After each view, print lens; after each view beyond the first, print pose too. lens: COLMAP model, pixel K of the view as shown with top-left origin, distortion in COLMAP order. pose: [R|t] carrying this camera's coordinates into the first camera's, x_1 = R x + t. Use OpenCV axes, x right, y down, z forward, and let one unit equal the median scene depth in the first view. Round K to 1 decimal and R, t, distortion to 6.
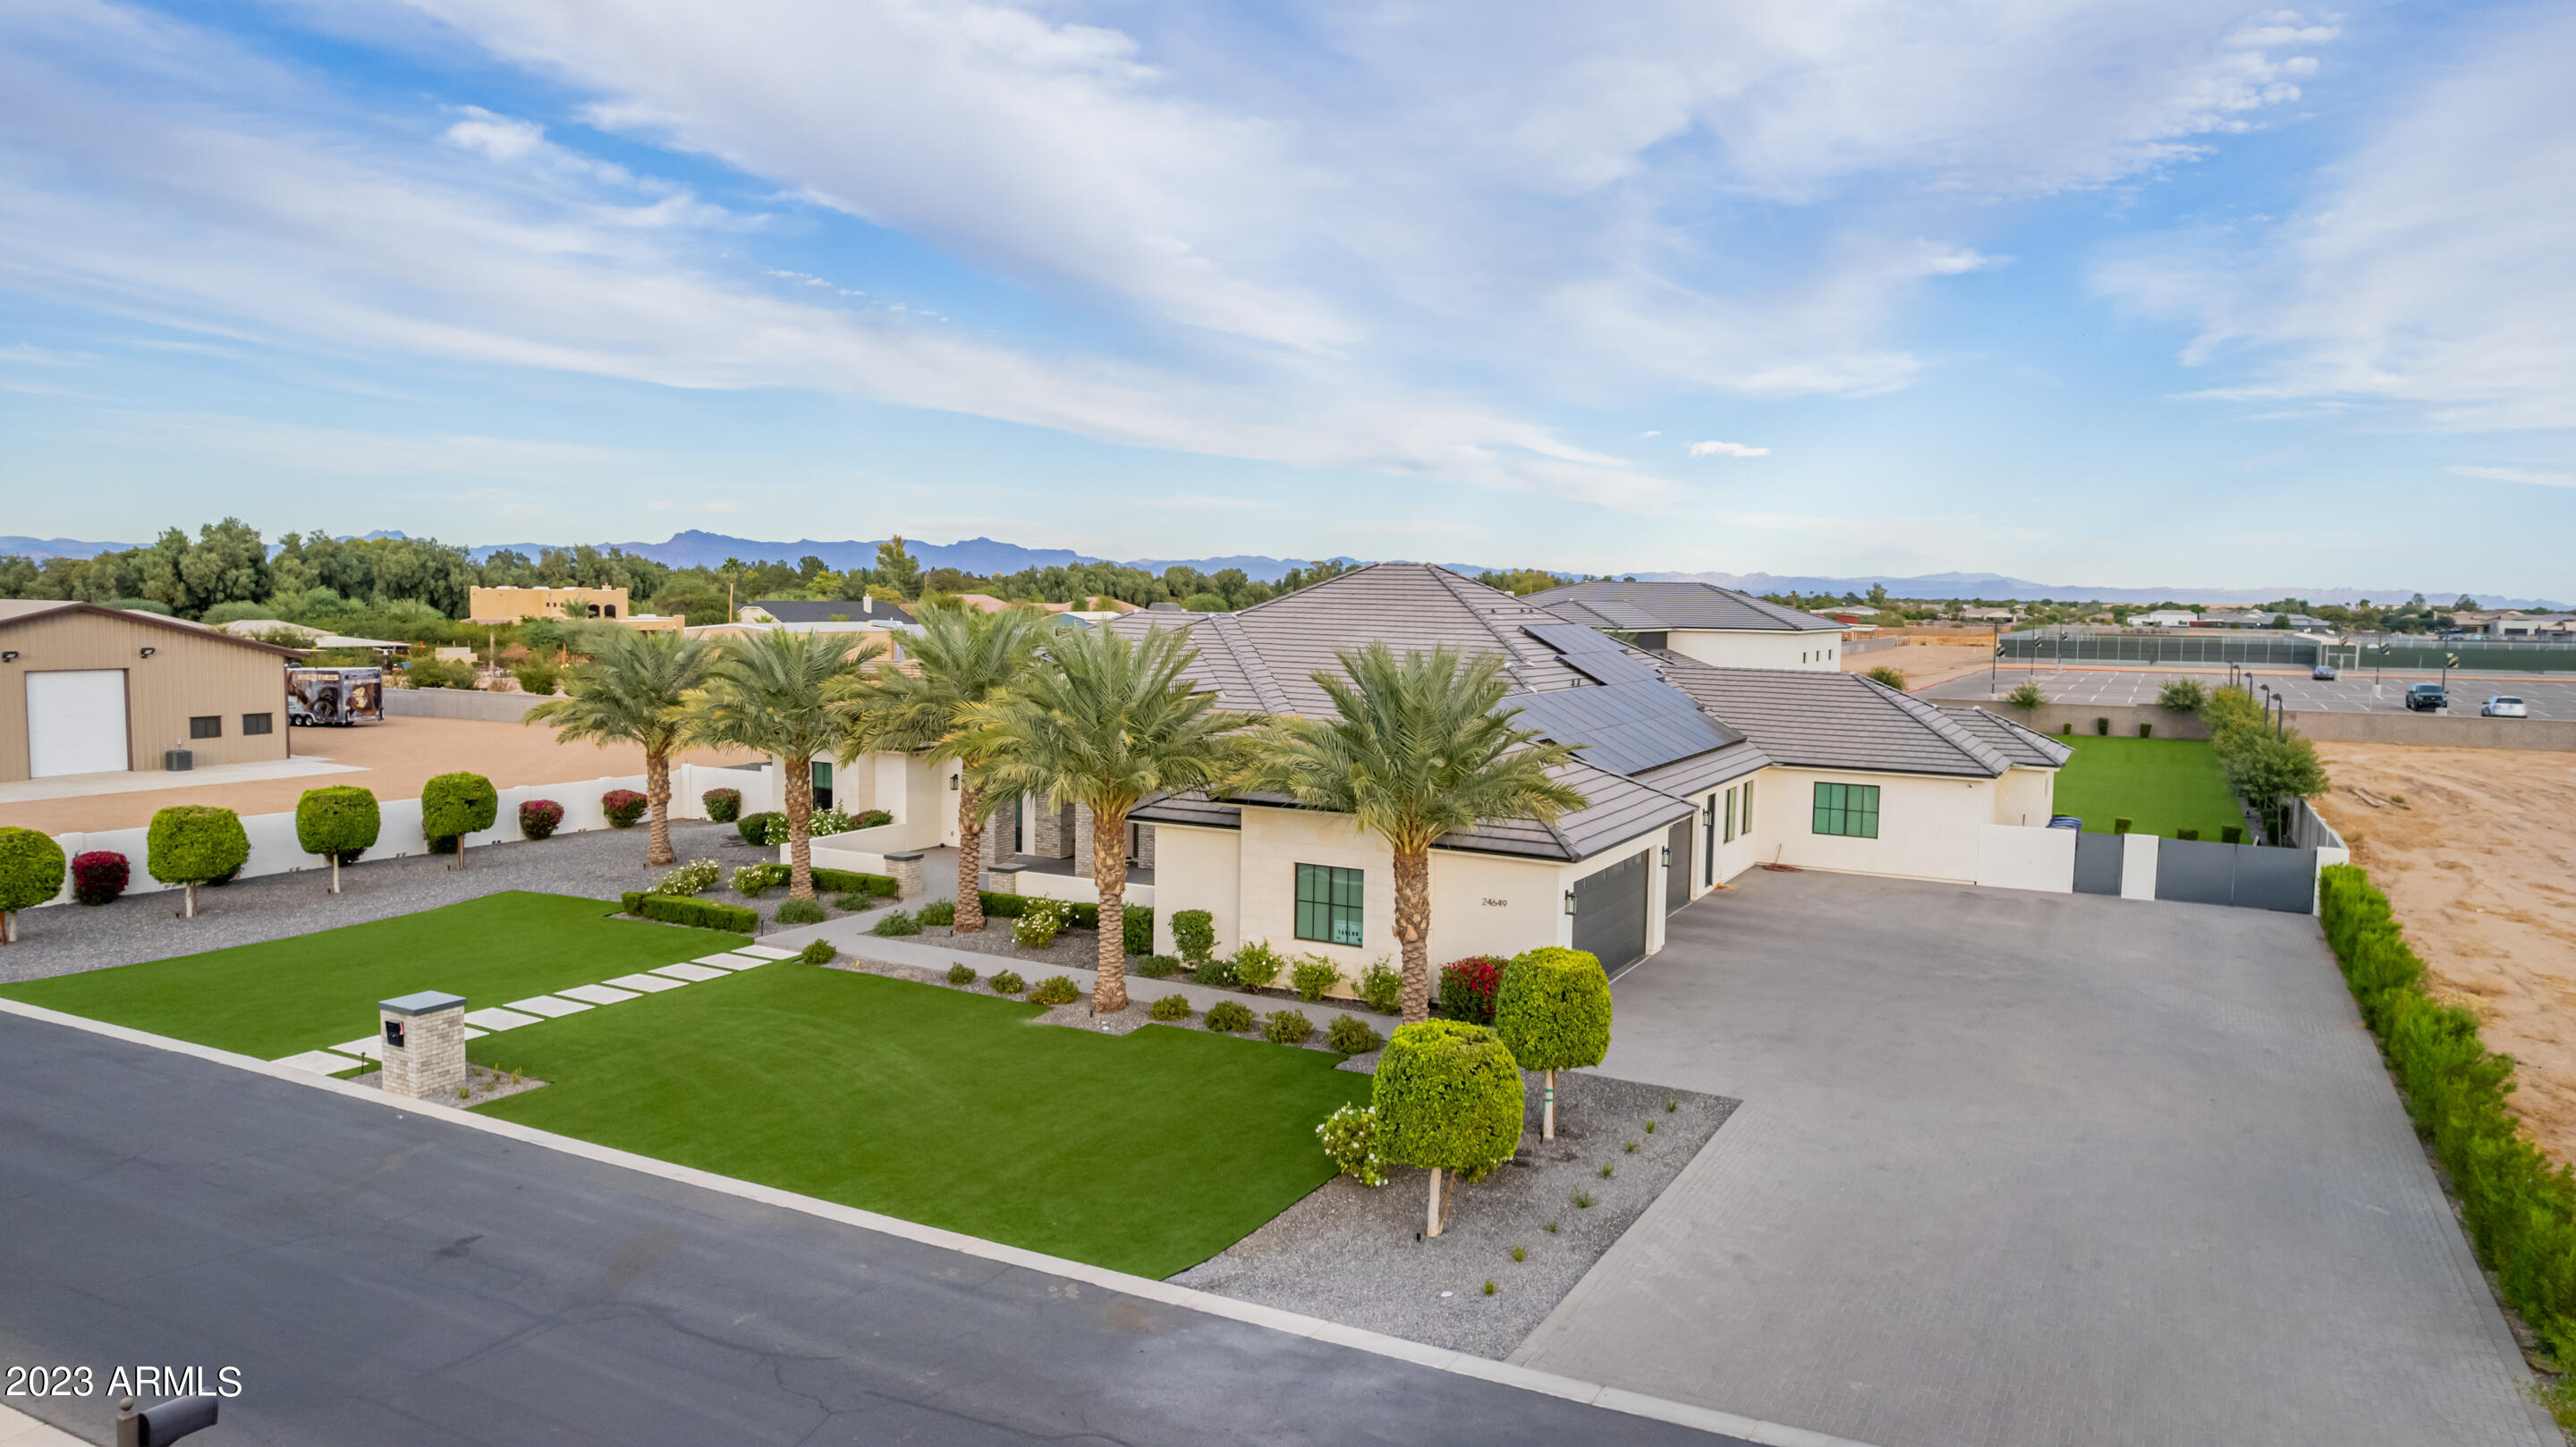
lens RADIAL K [[1652.6, 0, 1297.0], [0, 1652.6, 733.0], [0, 0, 1]] dist [-0.076875, 0.059231]
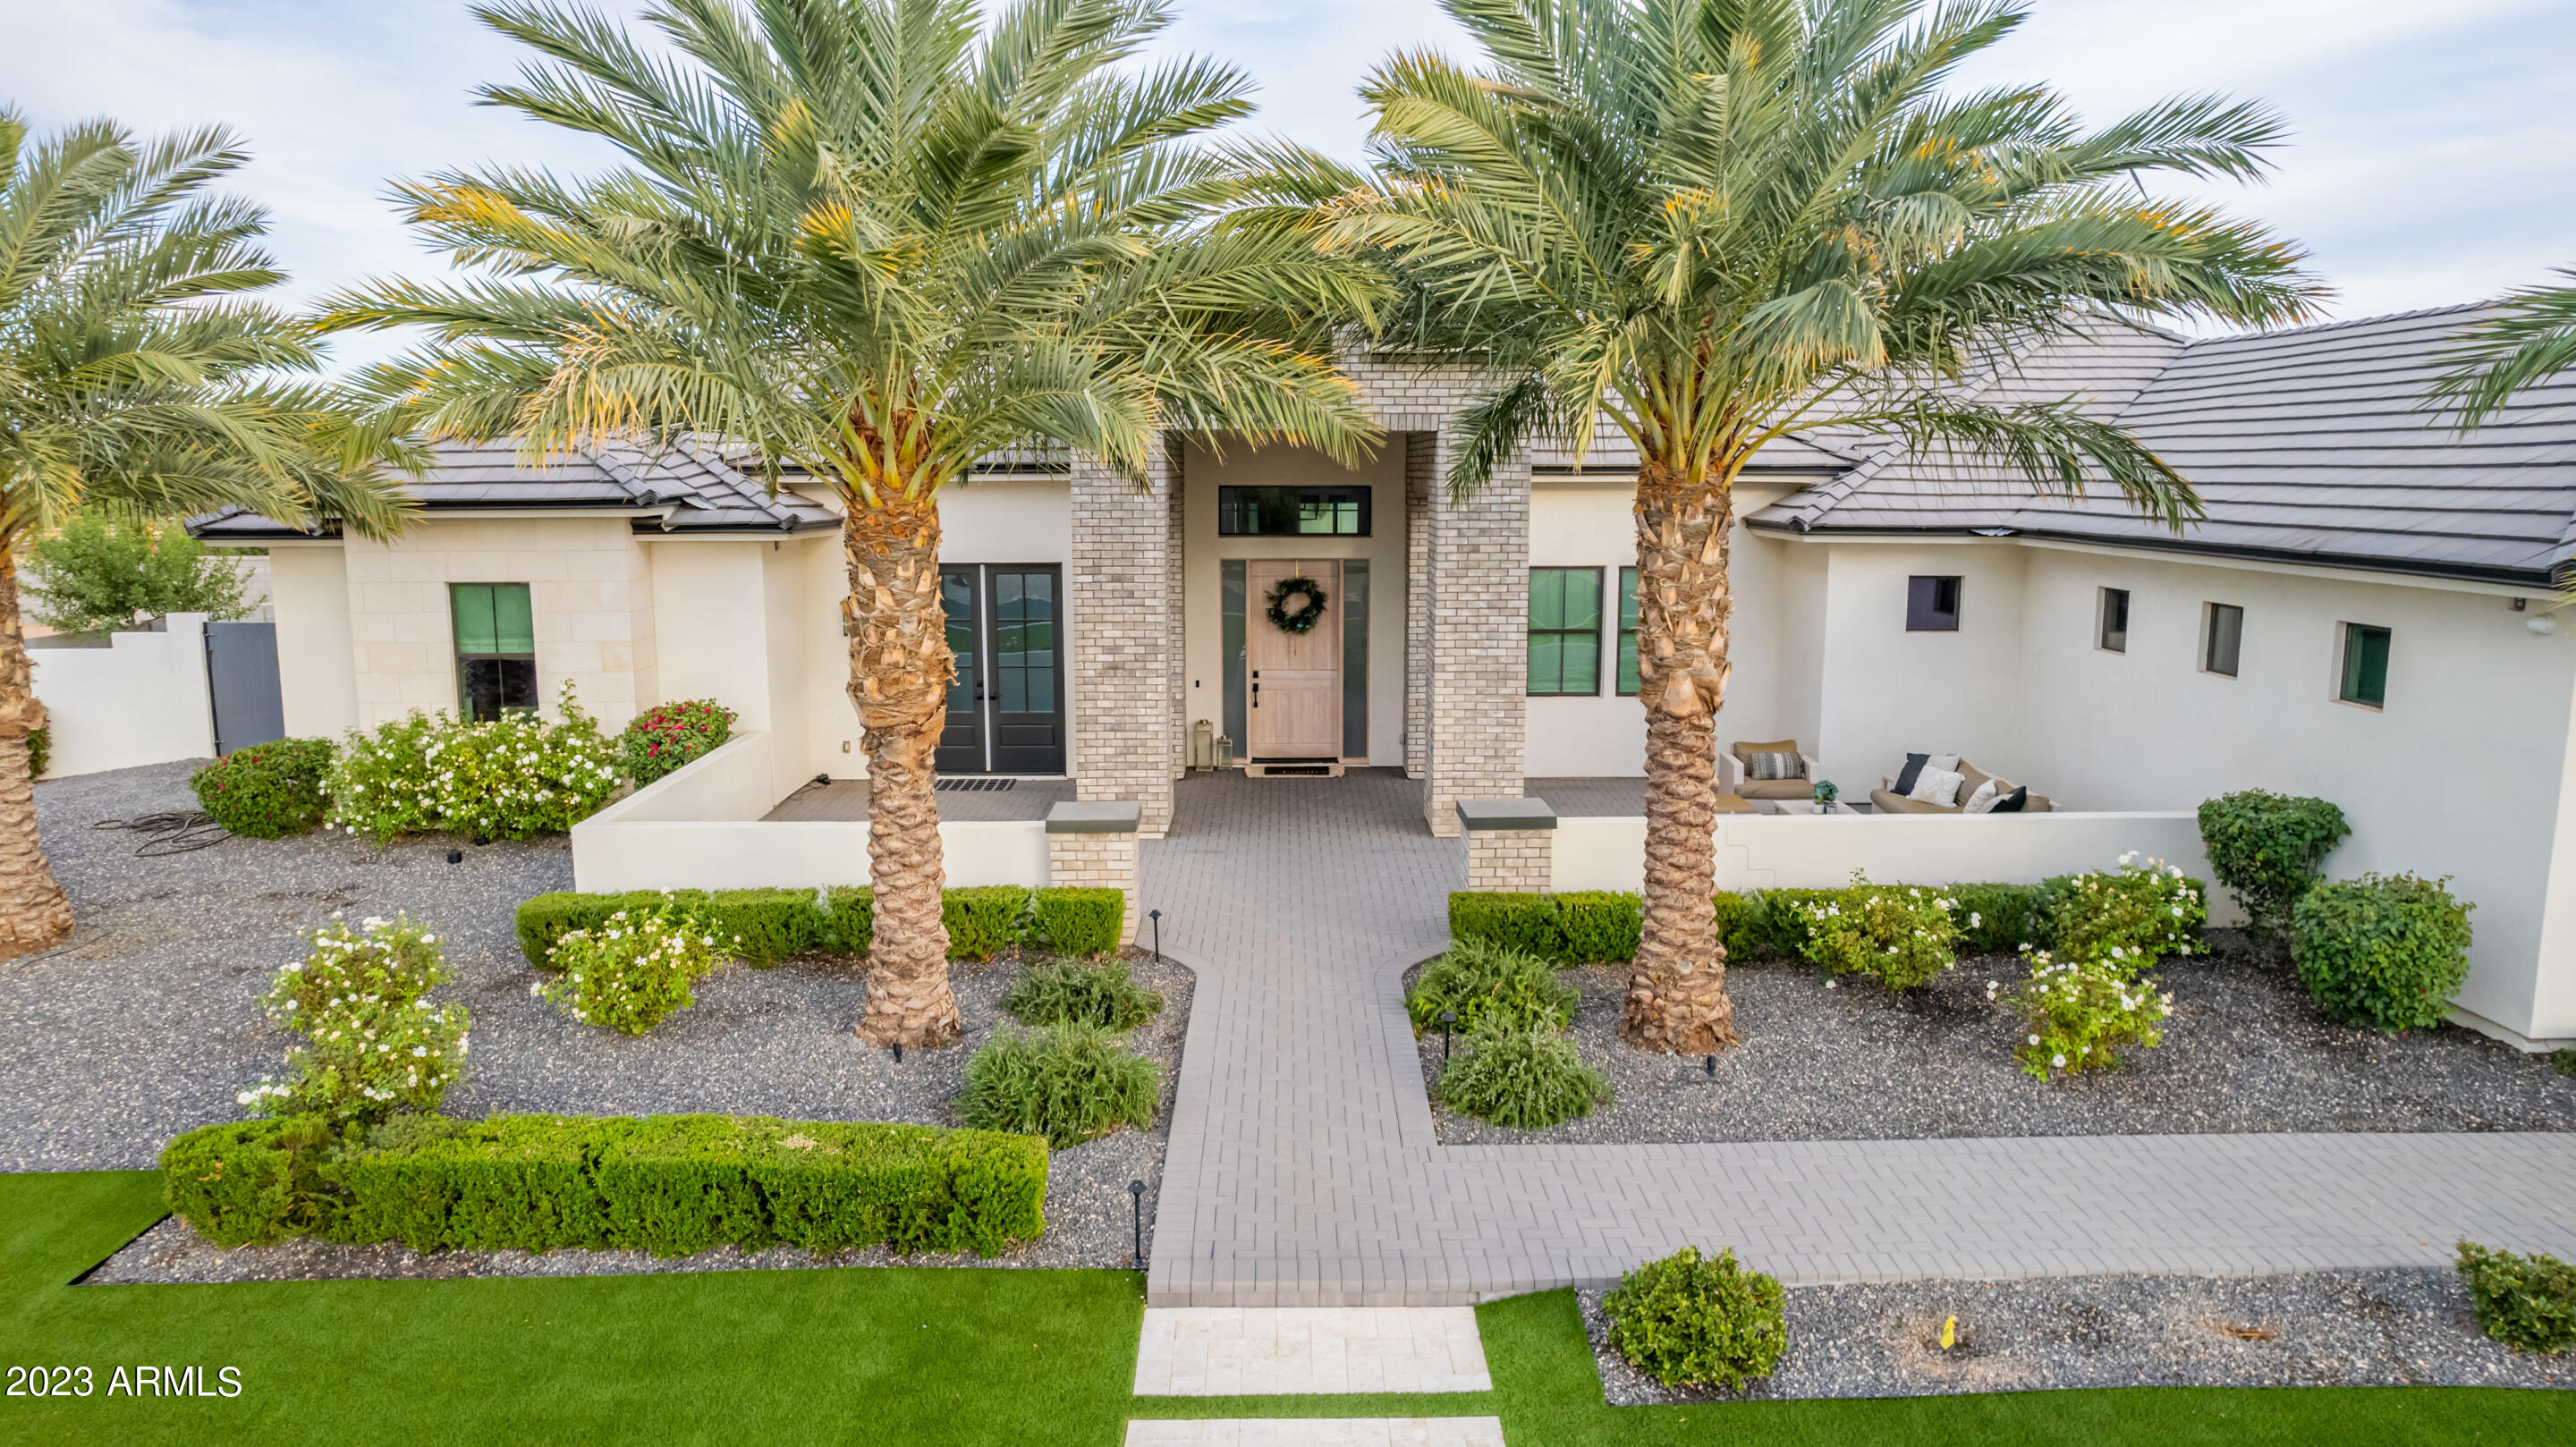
lens RADIAL K [[1642.8, 0, 1299.8], [0, 1642.8, 721.9], [0, 0, 1]] dist [-0.074825, 0.065613]
pose [[0.870914, -0.092511, 0.482649, -0.471135], [0.055597, 0.994364, 0.090272, 0.039756], [-0.488280, -0.051786, 0.871149, 0.932789]]
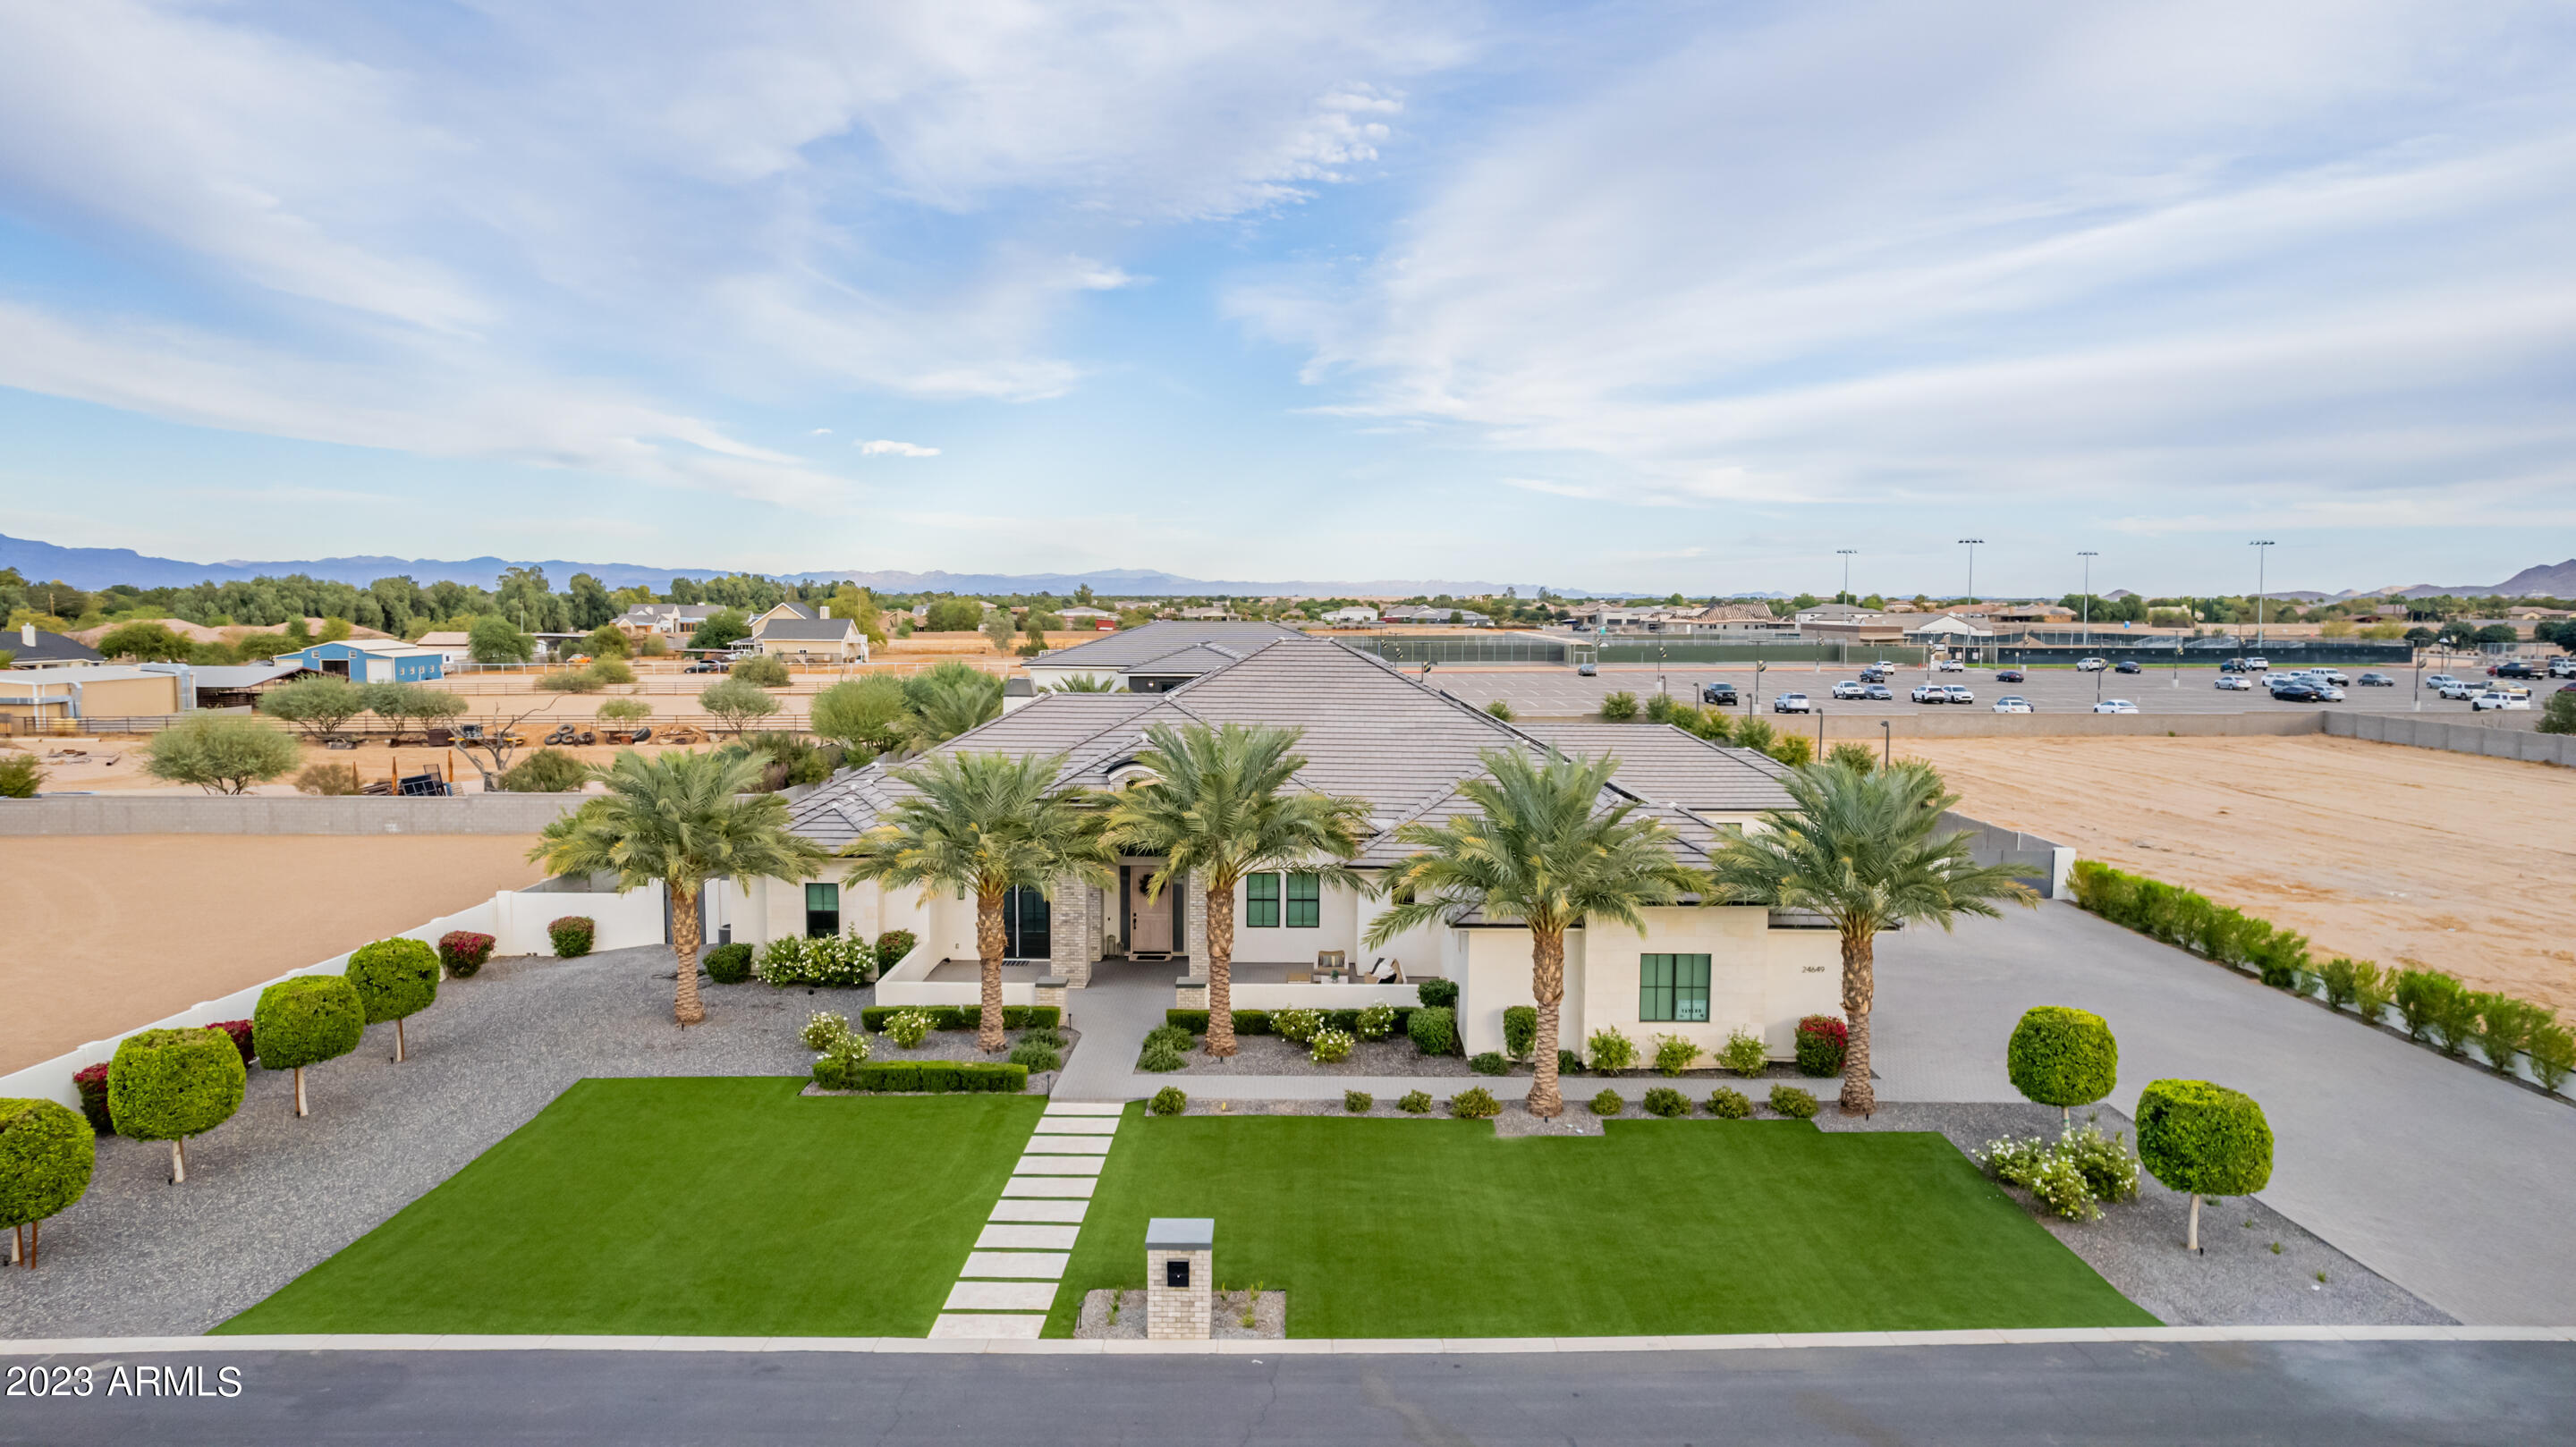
lens RADIAL K [[1642.8, 0, 1299.8], [0, 1642.8, 721.9], [0, 0, 1]] dist [-0.074825, 0.065613]
pose [[0.881016, -0.045771, 0.470866, -0.727026], [0.048155, 0.998815, 0.006990, -0.098052], [-0.470629, 0.016516, 0.882177, 0.134021]]
